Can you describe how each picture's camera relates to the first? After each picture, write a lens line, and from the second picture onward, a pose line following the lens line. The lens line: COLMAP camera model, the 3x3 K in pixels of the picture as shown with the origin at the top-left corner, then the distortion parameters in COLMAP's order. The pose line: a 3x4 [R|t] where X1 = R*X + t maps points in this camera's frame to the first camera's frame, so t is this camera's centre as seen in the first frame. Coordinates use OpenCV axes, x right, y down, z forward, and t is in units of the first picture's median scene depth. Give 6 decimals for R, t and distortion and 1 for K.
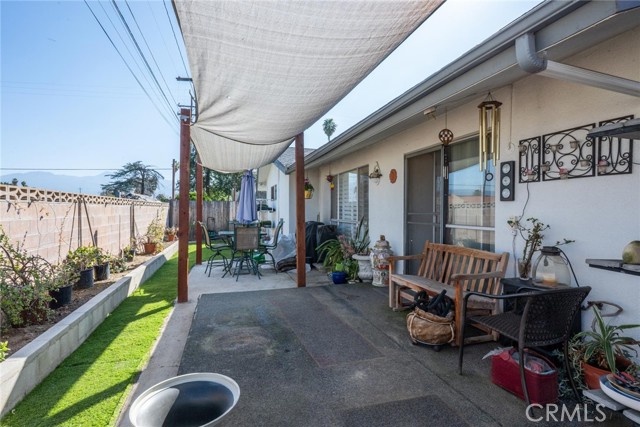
lens RADIAL K [[306.8, 0, 319.2], [0, 306.8, 211.0], [0, 0, 1]] dist [-0.005251, 0.003883]
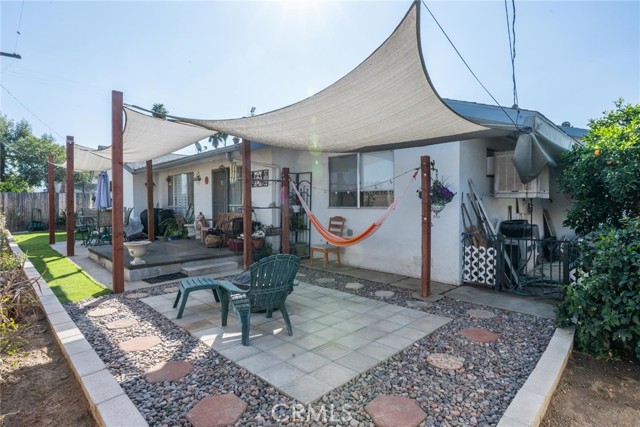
lens RADIAL K [[306.8, 0, 311.1], [0, 306.8, 202.7], [0, 0, 1]] dist [-0.005251, 0.003883]
pose [[0.881499, -0.012151, 0.472030, -0.081987], [0.012085, 0.999922, 0.003170, 0.024319], [-0.472031, 0.002910, 0.881577, -0.958574]]
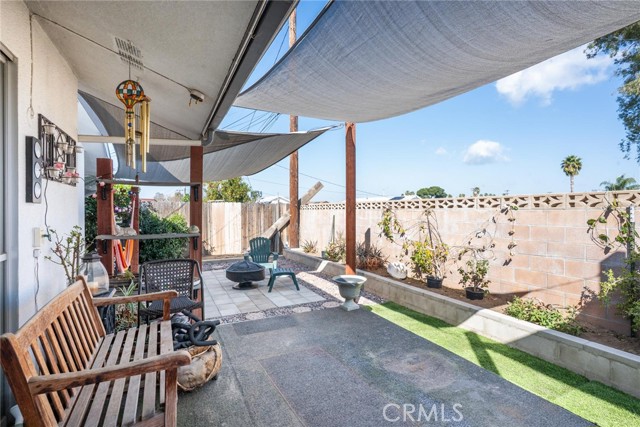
lens RADIAL K [[306.8, 0, 320.0], [0, 306.8, 213.0], [0, 0, 1]] dist [-0.005251, 0.003883]
pose [[-0.984978, -0.006941, -0.172540, 0.092904], [-0.009088, 0.999891, 0.011655, -0.013577], [0.172440, 0.013048, -0.984934, 0.979189]]
